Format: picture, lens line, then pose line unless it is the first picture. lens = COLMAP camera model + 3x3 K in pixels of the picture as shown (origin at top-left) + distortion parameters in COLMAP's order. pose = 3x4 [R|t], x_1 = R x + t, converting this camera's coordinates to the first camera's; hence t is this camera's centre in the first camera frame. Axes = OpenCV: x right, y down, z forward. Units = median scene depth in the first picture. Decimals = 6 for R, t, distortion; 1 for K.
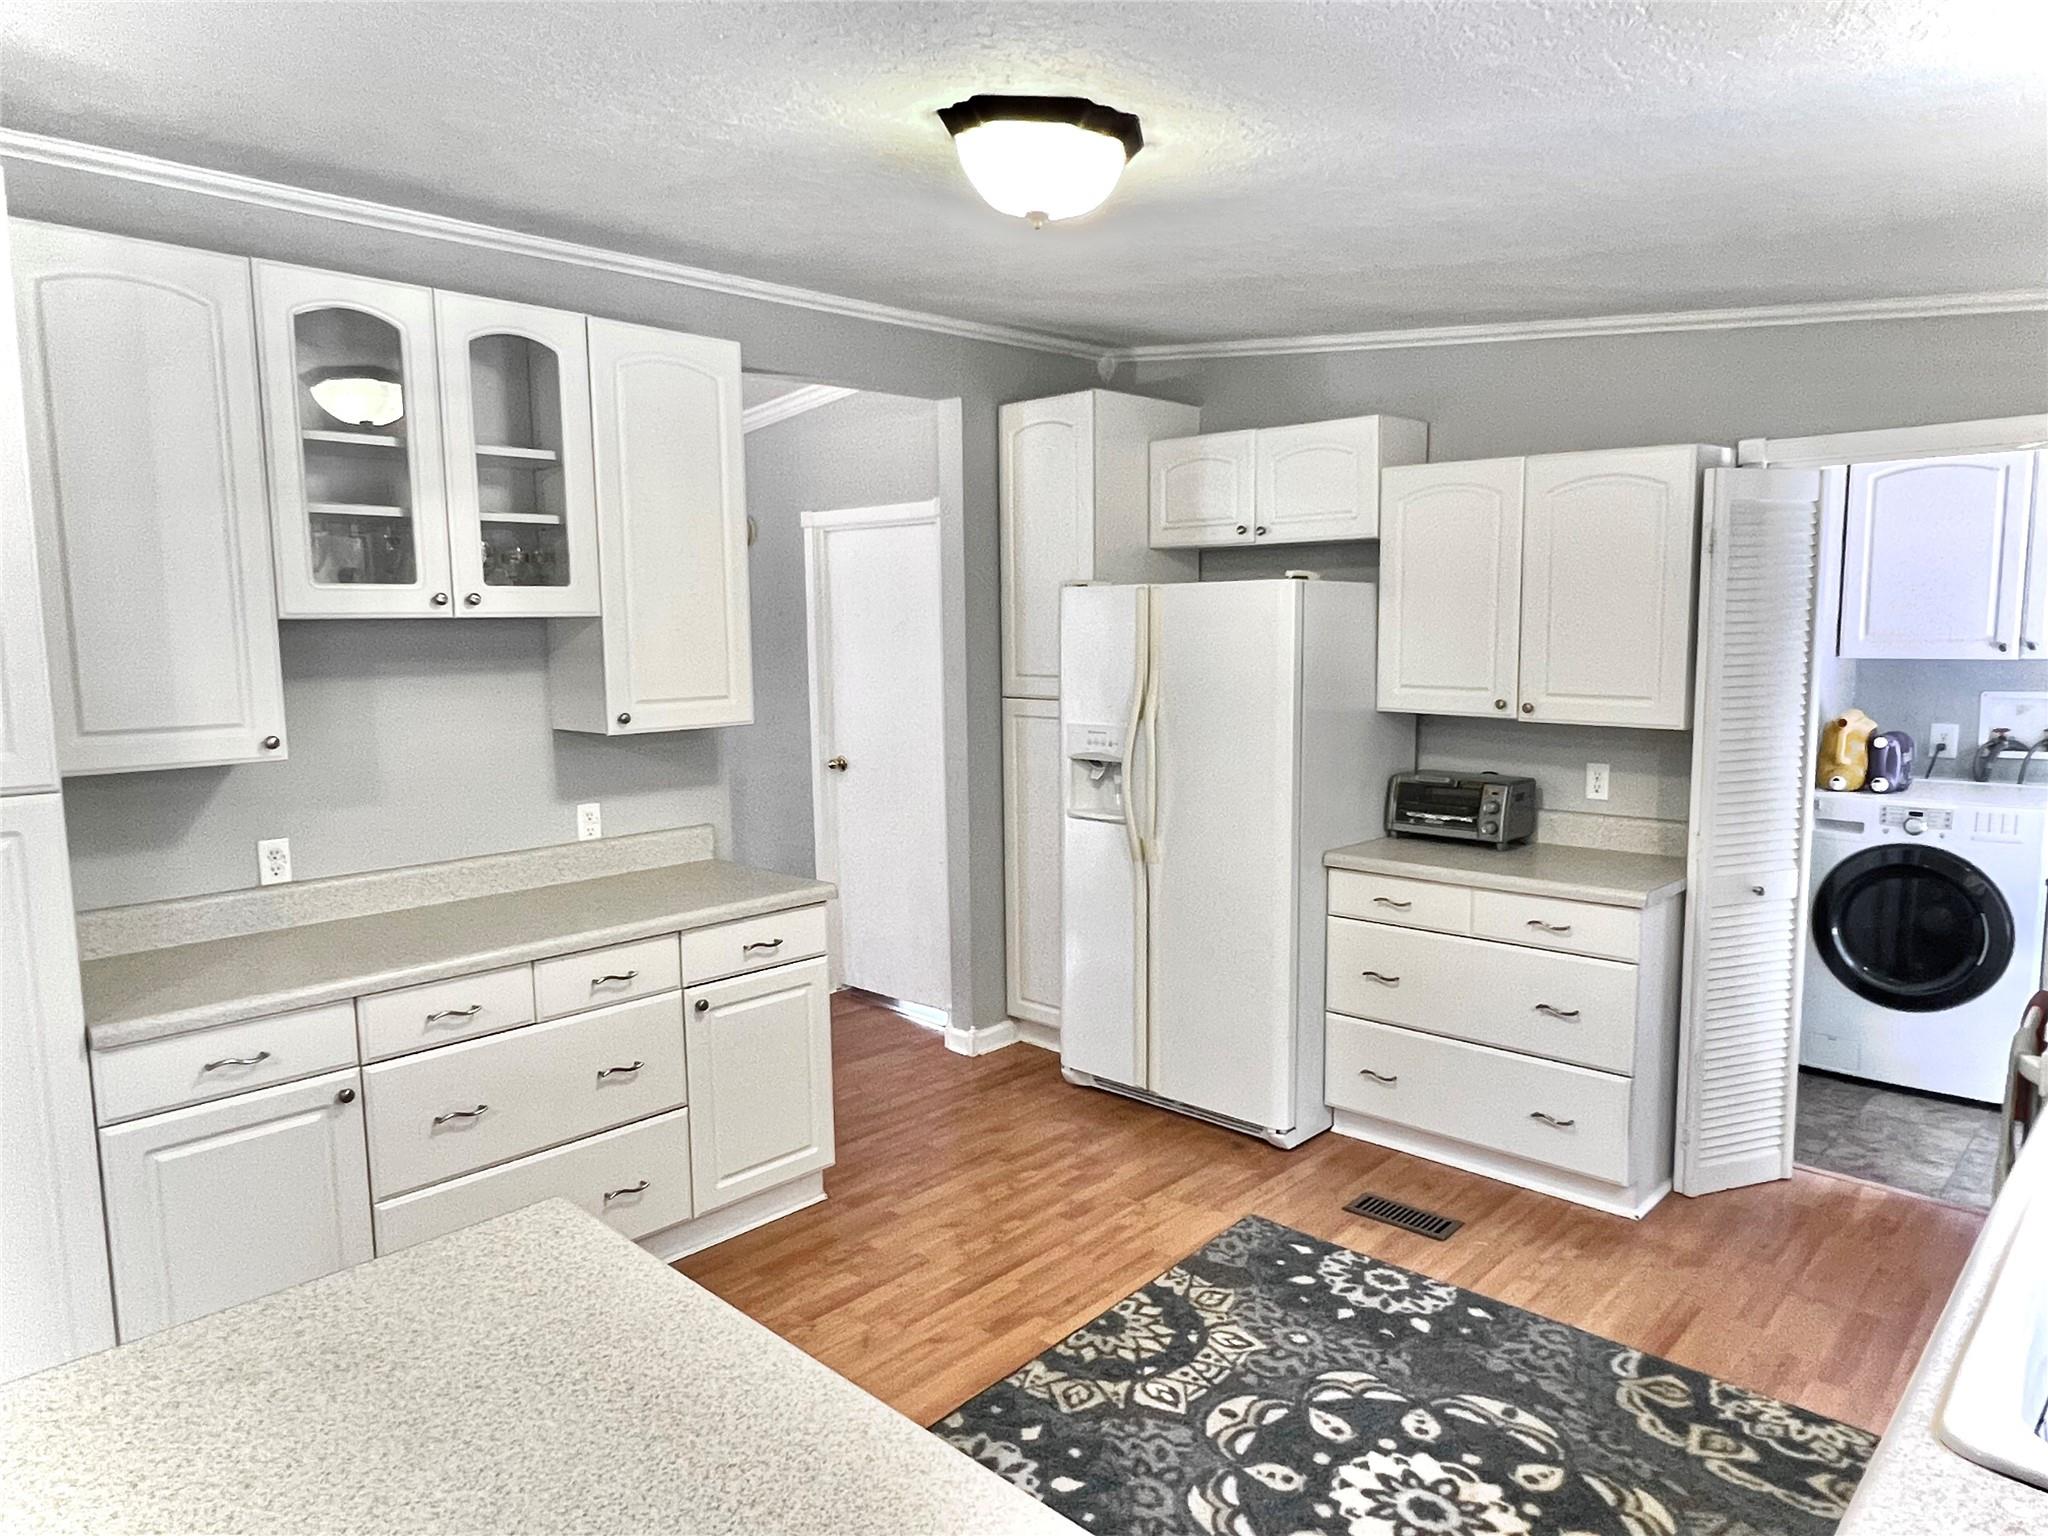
lens RADIAL K [[1306.9, 0, 1016.3], [0, 1306.9, 768.9], [0, 0, 1]] dist [0.002651, -0.000820]
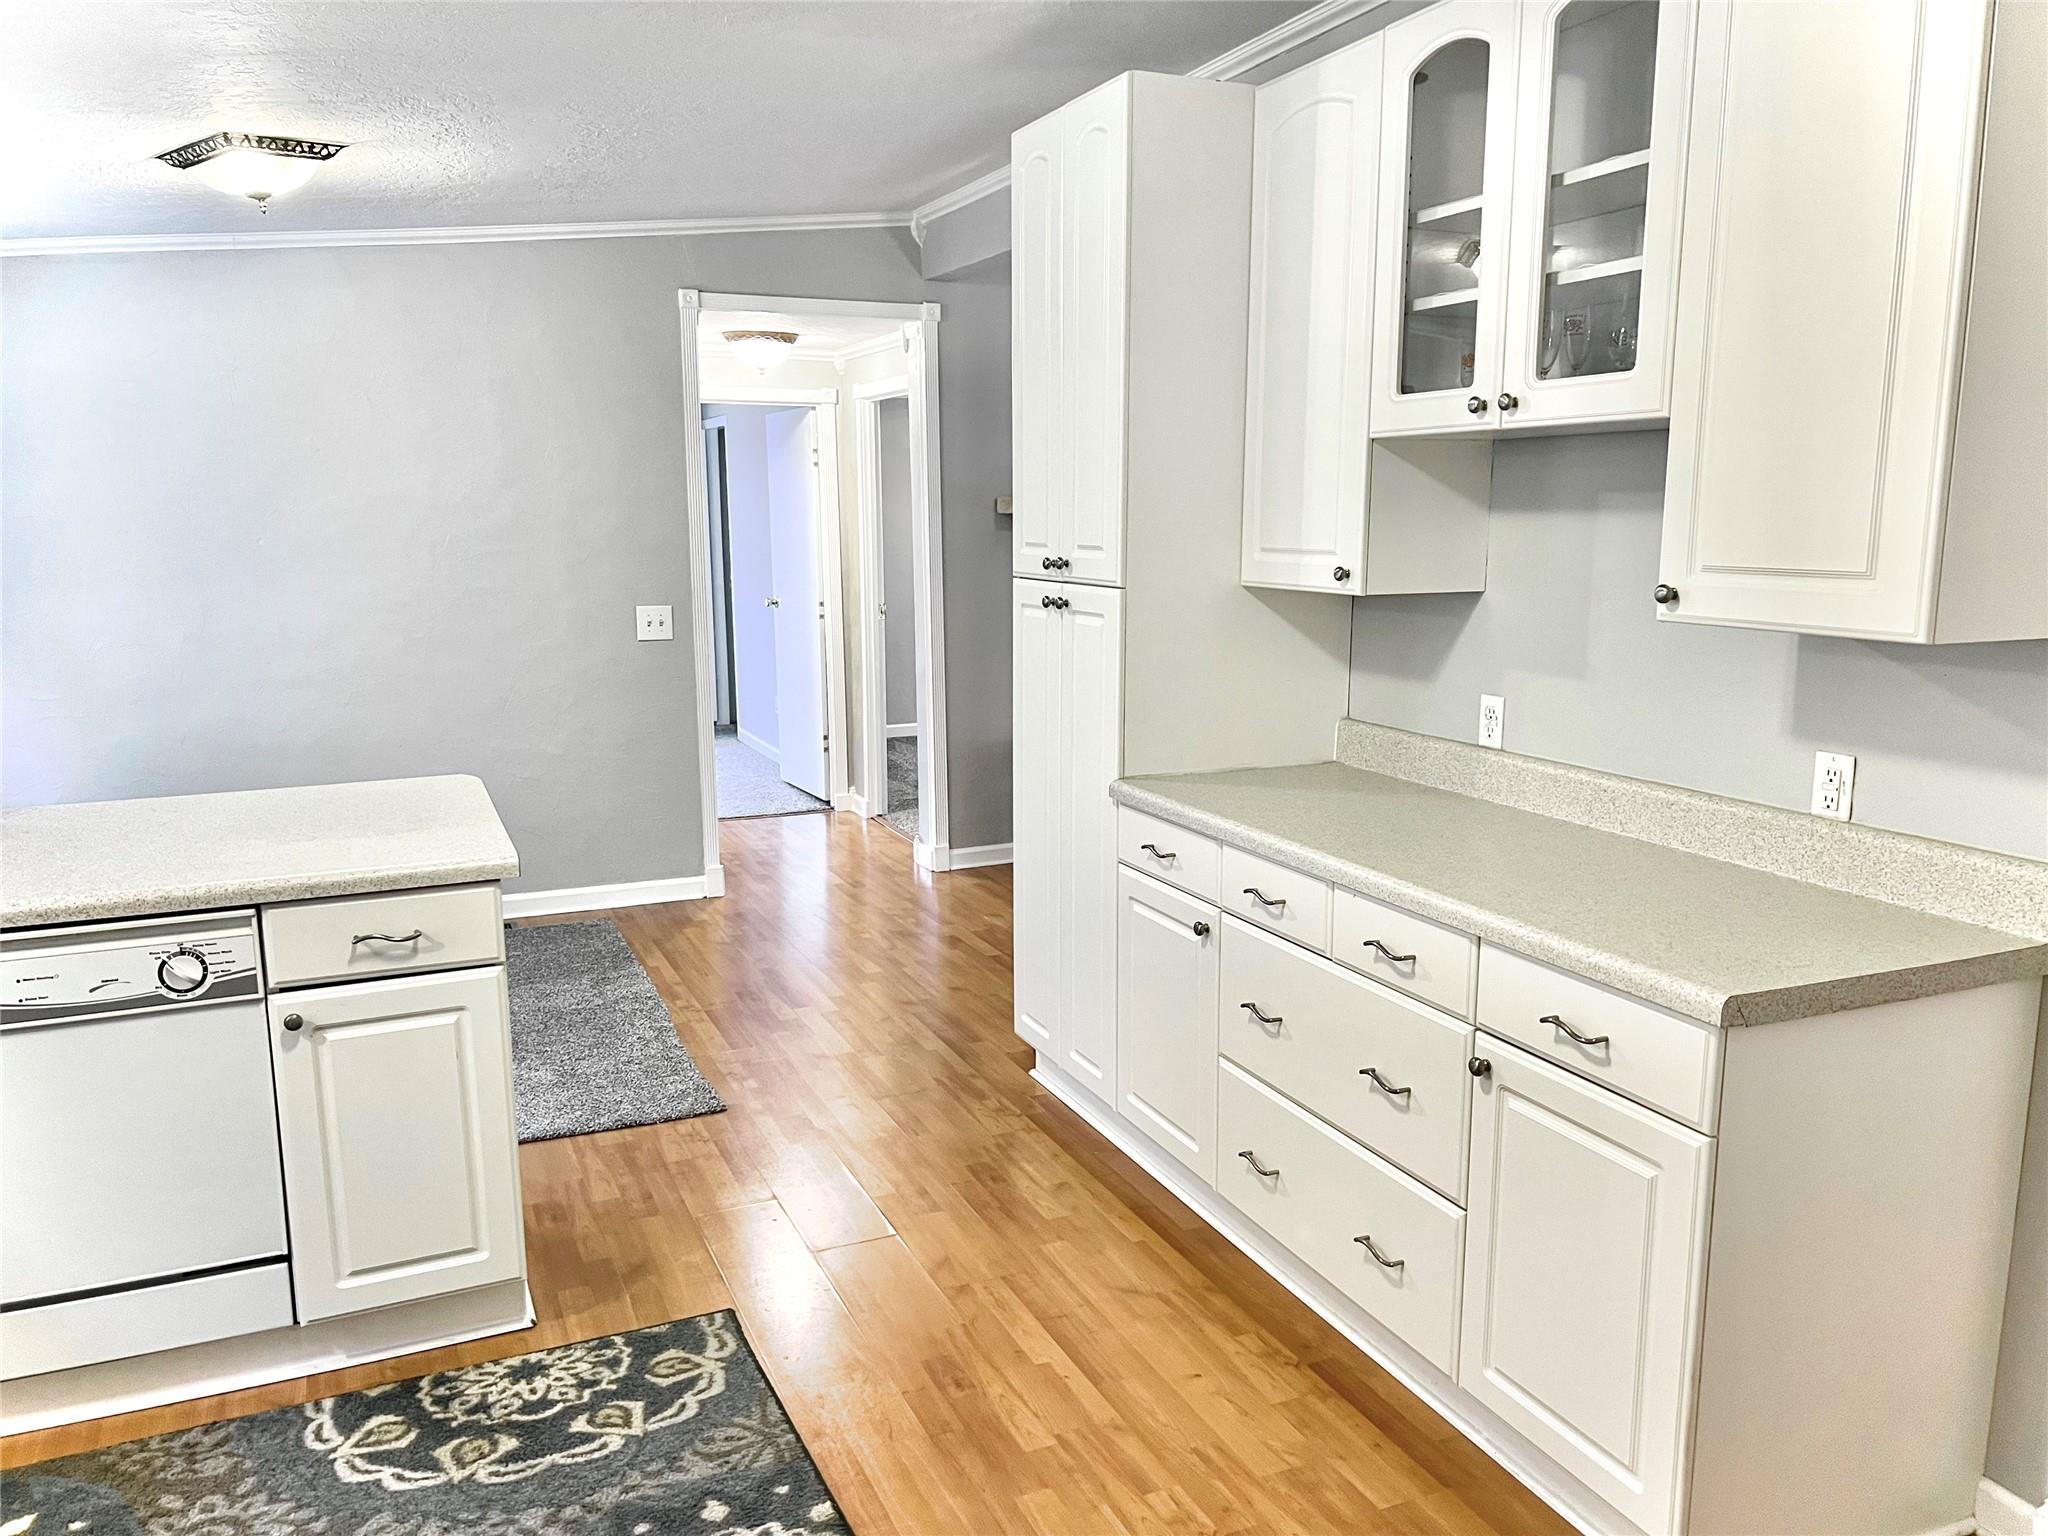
lens RADIAL K [[1533.2, 0, 1041.1], [0, 1533.2, 764.1], [0, 0, 1]] dist [0.052983, -0.057701]
pose [[-0.374927, 0.168886, -0.911541, 0.532562], [-0.097297, 0.970667, 0.219860, -0.107317], [0.921934, 0.171122, -0.347497, 1.178471]]
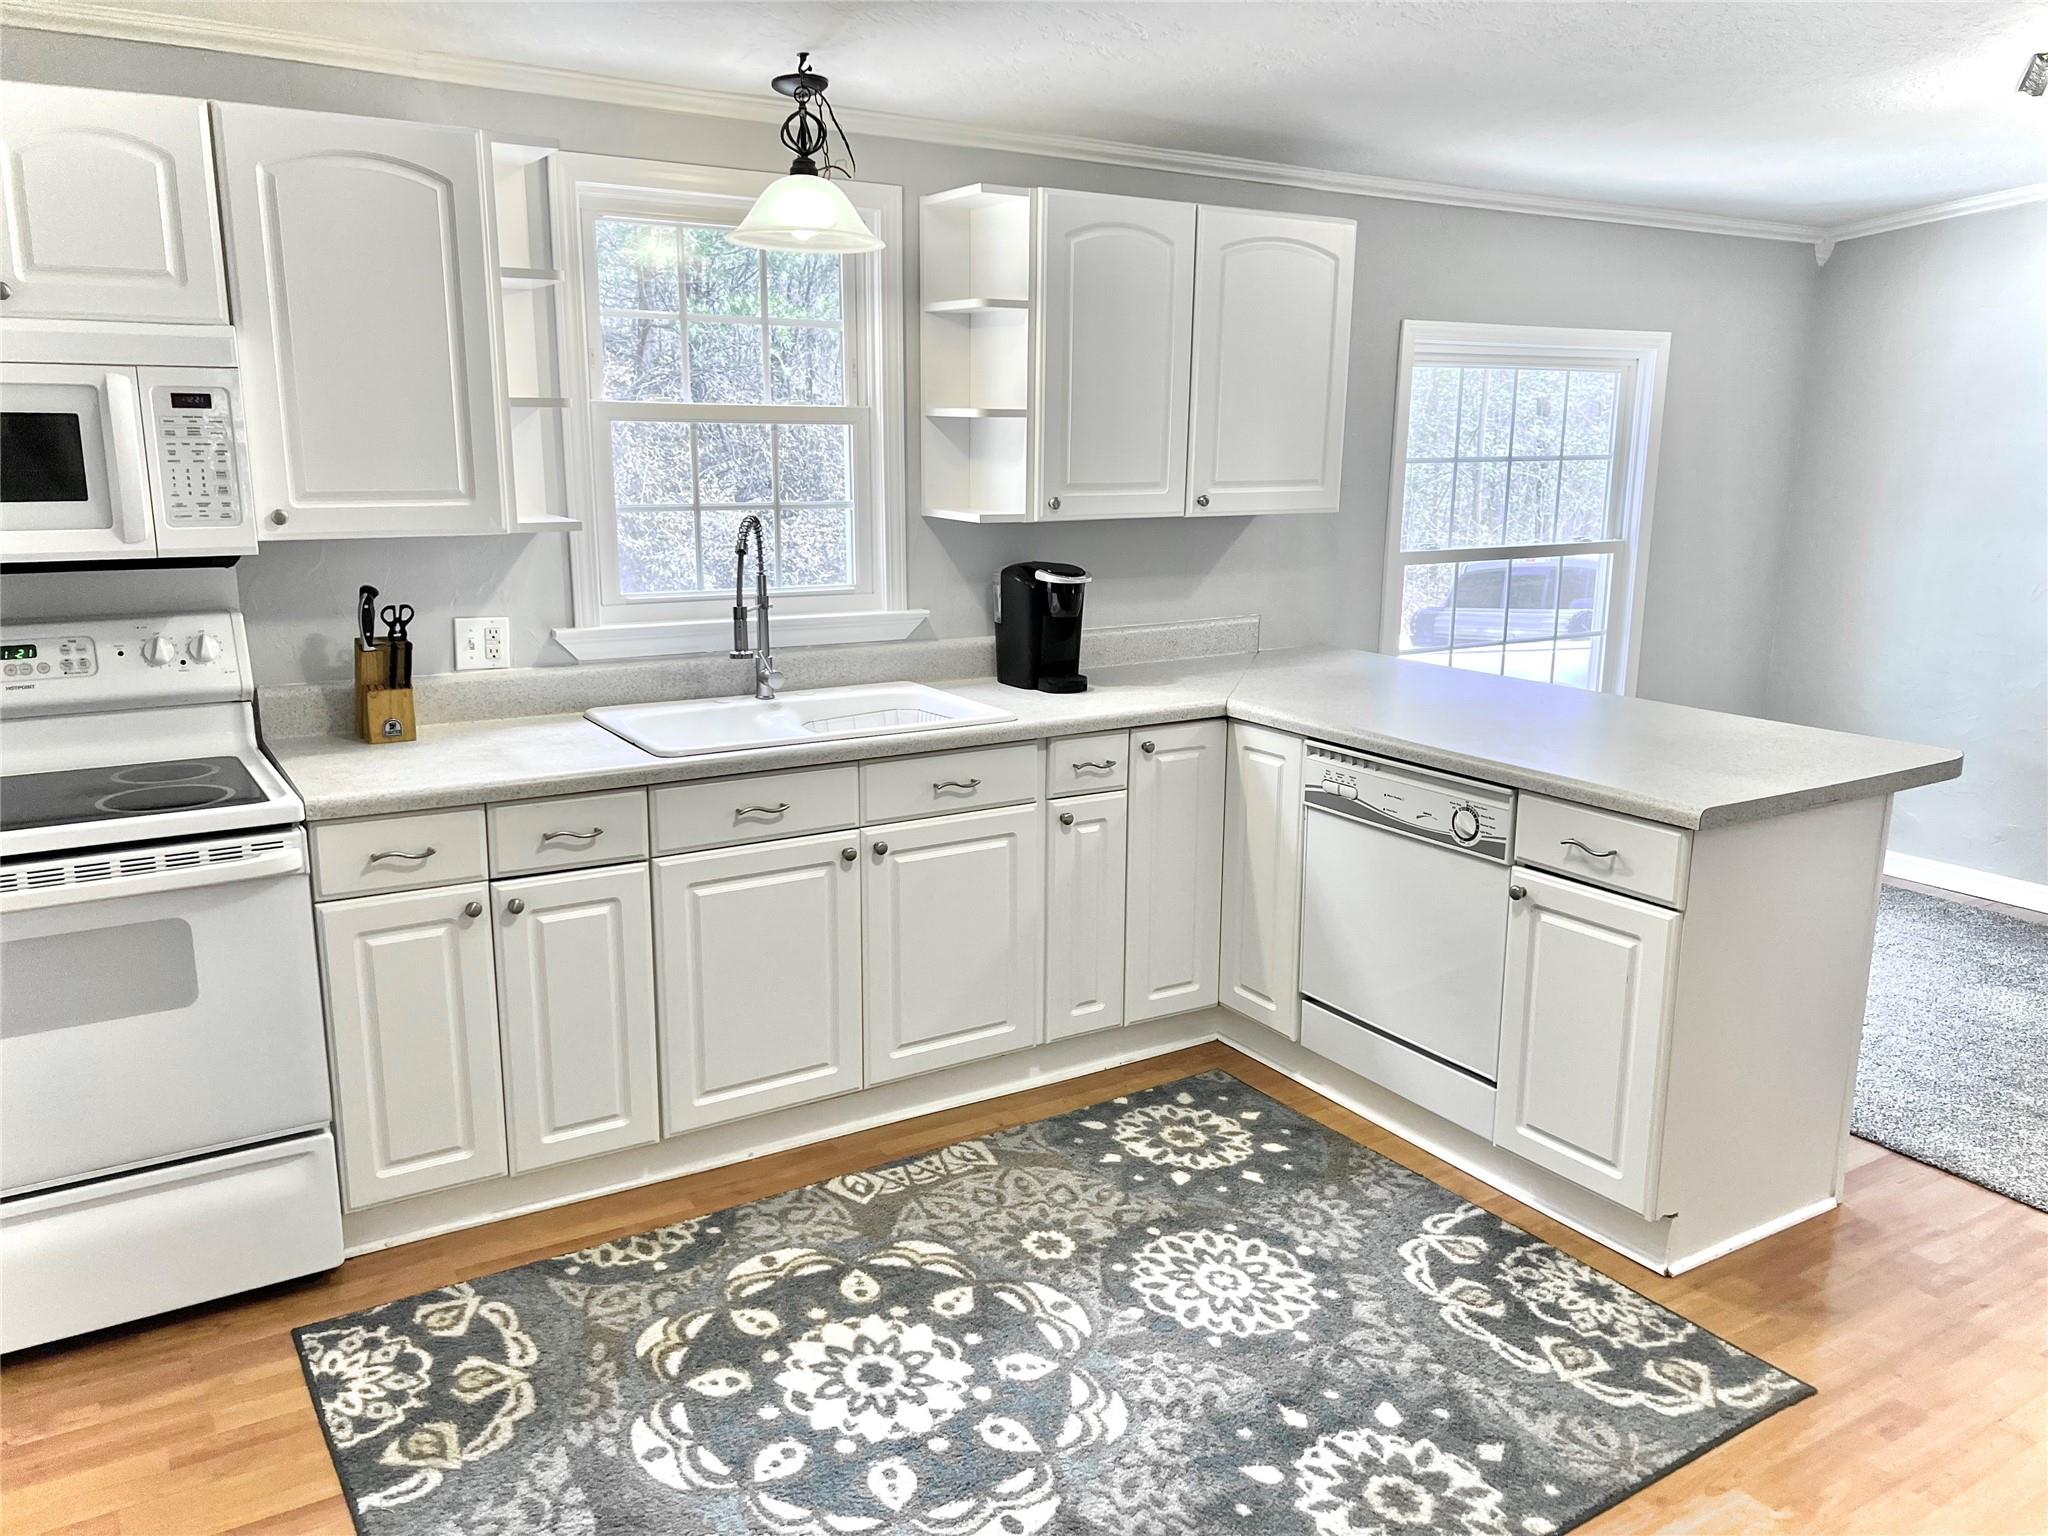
lens RADIAL K [[1533.2, 0, 1038.8], [0, 1533.2, 773.9], [0, 0, 1]] dist [0.052983, -0.057701]
pose [[-0.971399, -0.047344, 0.232686, -0.024497], [0.030113, 0.947448, 0.318490, -0.143061], [-0.235536, 0.316387, -0.918924, 1.508058]]
